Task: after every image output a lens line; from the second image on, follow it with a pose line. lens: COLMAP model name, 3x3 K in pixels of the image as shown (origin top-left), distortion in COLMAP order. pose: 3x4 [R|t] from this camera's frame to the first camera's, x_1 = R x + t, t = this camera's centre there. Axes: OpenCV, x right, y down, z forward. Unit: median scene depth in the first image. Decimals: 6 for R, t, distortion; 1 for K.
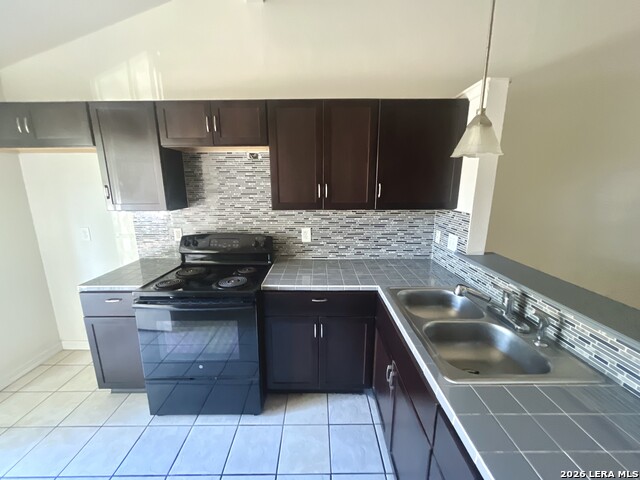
lens RADIAL K [[258.2, 0, 318.8], [0, 258.2, 238.5], [0, 0, 1]] dist [-0.003672, 0.000022]
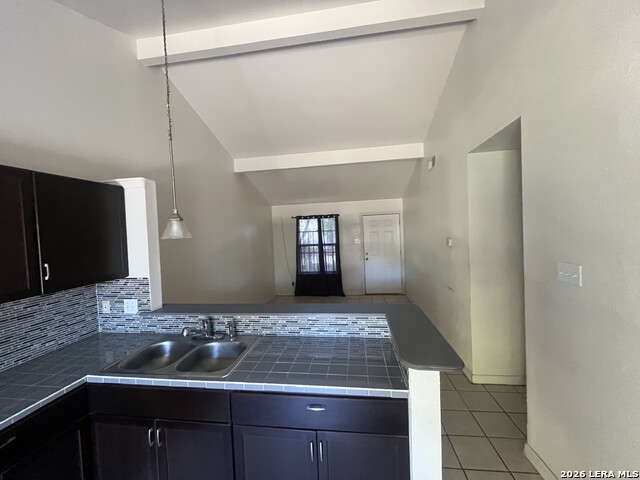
lens RADIAL K [[258.2, 0, 319.5], [0, 258.2, 238.6], [0, 0, 1]] dist [-0.003672, 0.000022]
pose [[0.144745, -0.038181, 0.988732, -0.464780], [0.247926, 0.968778, 0.001115, -0.069454], [-0.957905, 0.244971, 0.149692, -0.014597]]
